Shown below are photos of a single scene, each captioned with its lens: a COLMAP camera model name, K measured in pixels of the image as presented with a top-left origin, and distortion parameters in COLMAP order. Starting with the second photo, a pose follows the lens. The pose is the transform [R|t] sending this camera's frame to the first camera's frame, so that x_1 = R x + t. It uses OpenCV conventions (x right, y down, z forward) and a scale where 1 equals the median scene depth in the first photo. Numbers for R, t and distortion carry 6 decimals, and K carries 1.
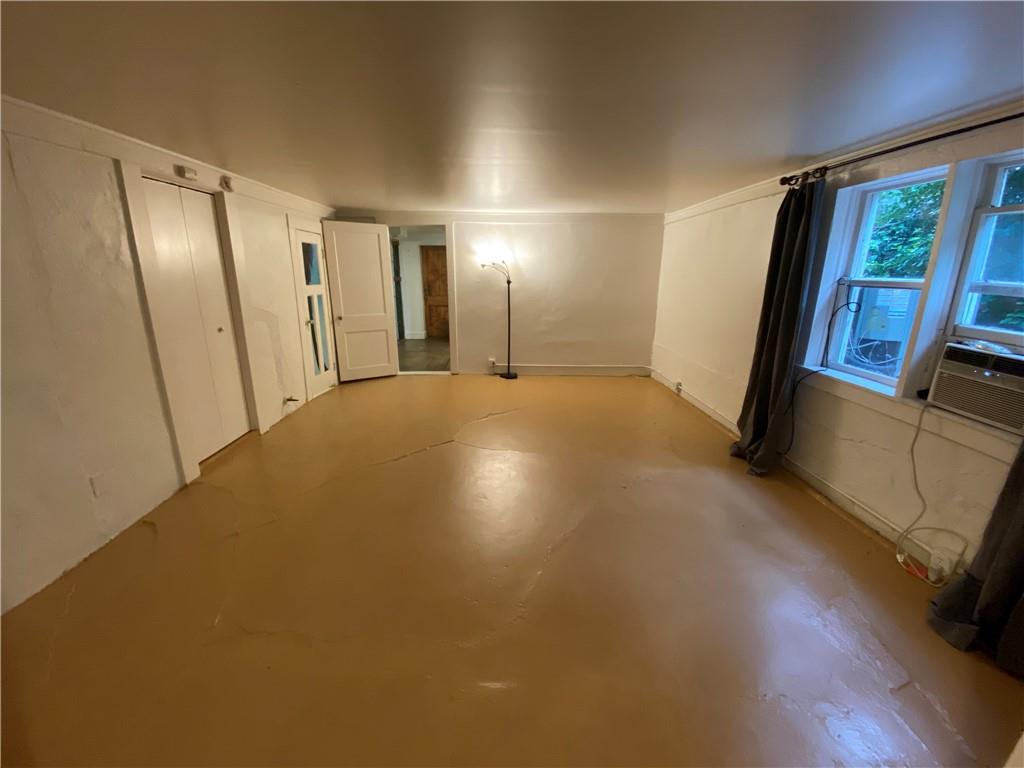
lens RADIAL K [[418.3, 0, 512.1], [0, 418.3, 386.4], [0, 0, 1]] dist [0.027769, -0.023057]
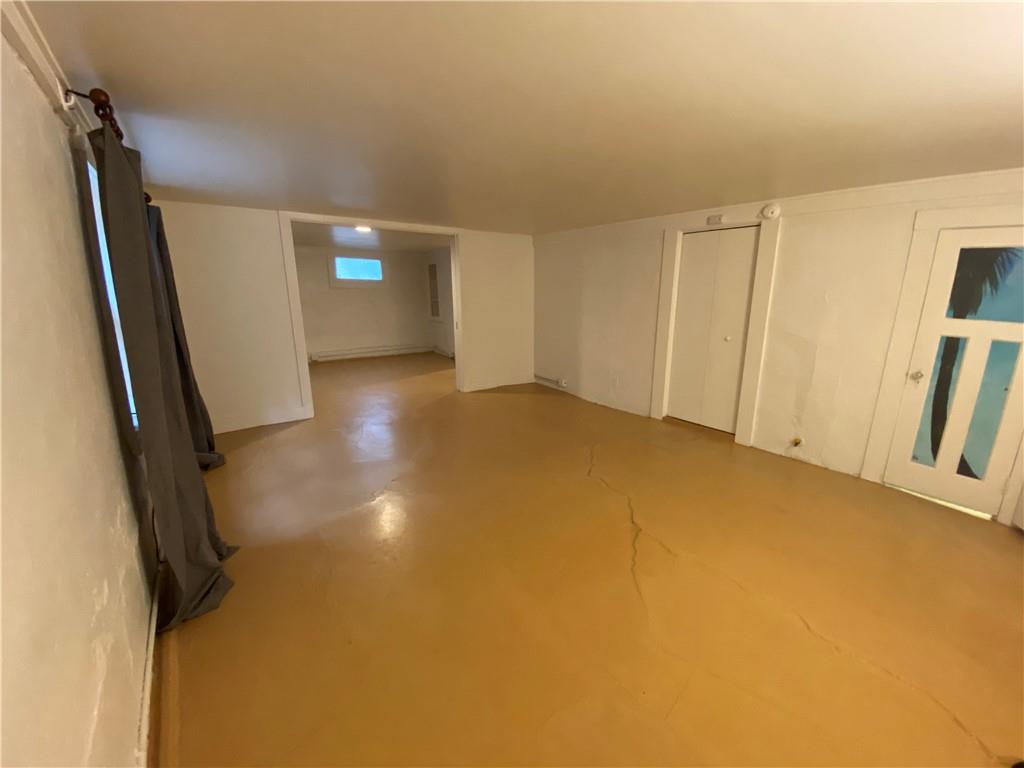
lens RADIAL K [[418.3, 0, 512.1], [0, 418.3, 386.4], [0, 0, 1]] dist [0.027769, -0.023057]
pose [[-0.817117, 0.117922, -0.564282, 0.524232], [-0.167161, 0.888329, 0.427702, -0.432982], [0.551703, 0.443809, -0.706157, 1.589387]]
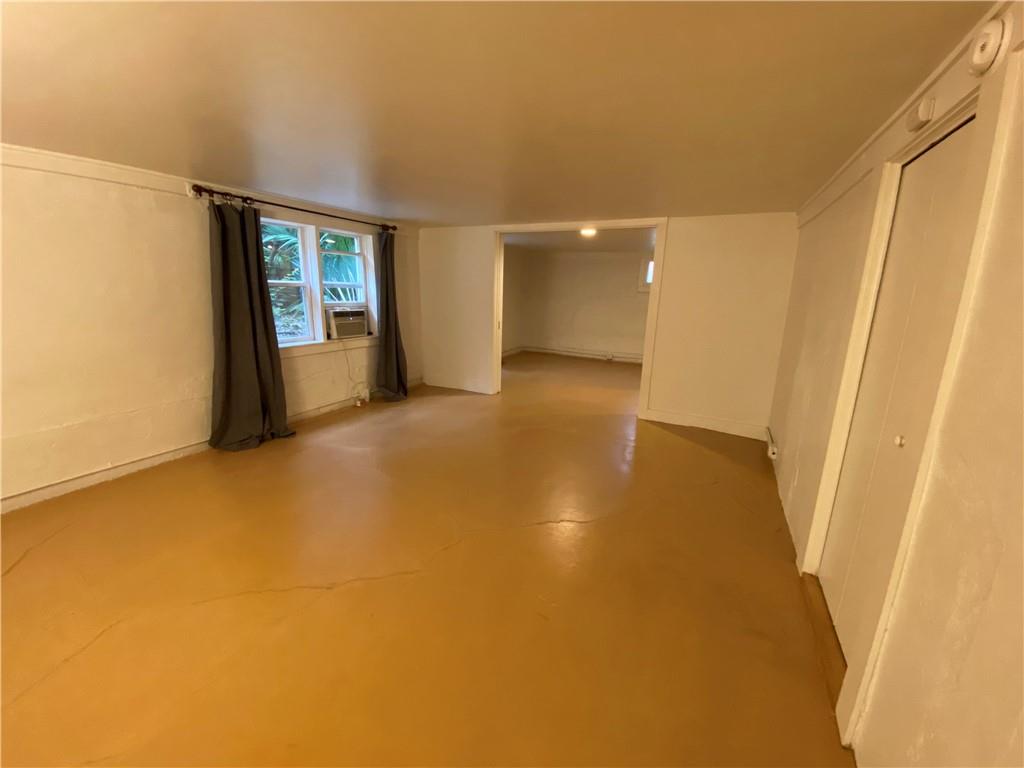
lens RADIAL K [[418.3, 0, 512.1], [0, 418.3, 386.4], [0, 0, 1]] dist [0.027769, -0.023057]
pose [[-0.886033, -0.143572, 0.440832, -0.522766], [0.085063, 0.884359, 0.458991, -0.425935], [-0.455752, 0.444180, -0.771359, 1.523625]]
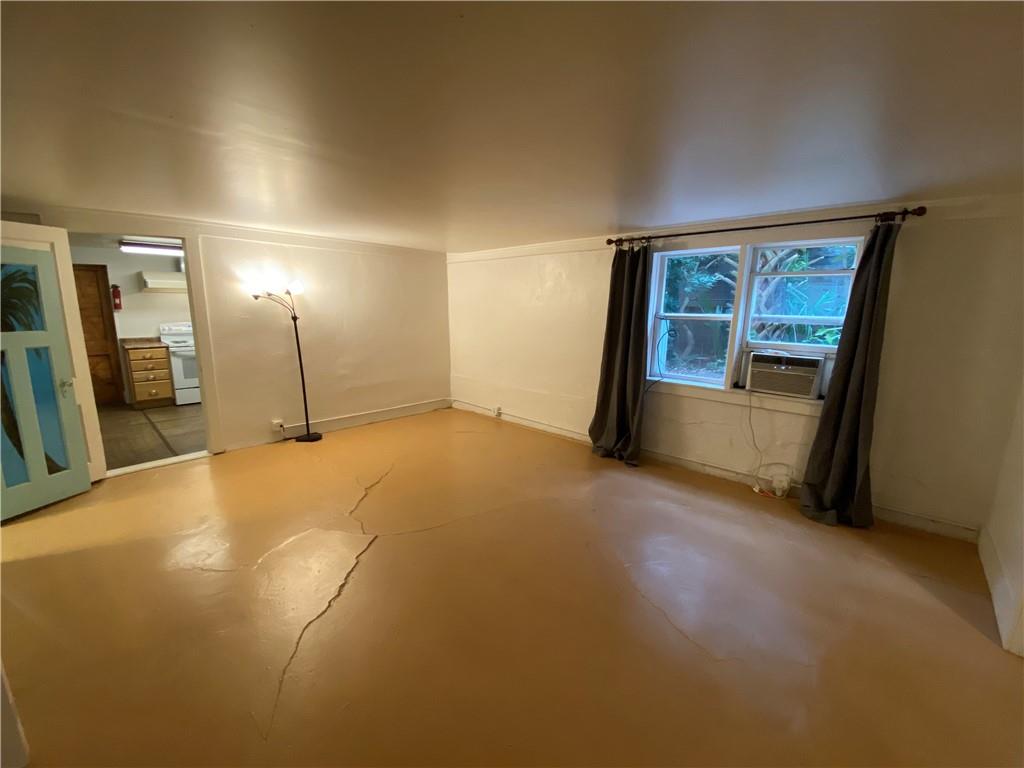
lens RADIAL K [[414.5, 0, 515.6], [0, 414.5, 387.2], [0, 0, 1]] dist [0.036865, -0.034896]
pose [[0.694835, -0.134672, 0.706447, -0.493893], [0.182437, 0.983185, 0.007989, -0.094239], [-0.695644, 0.123331, 0.707721, 0.308214]]
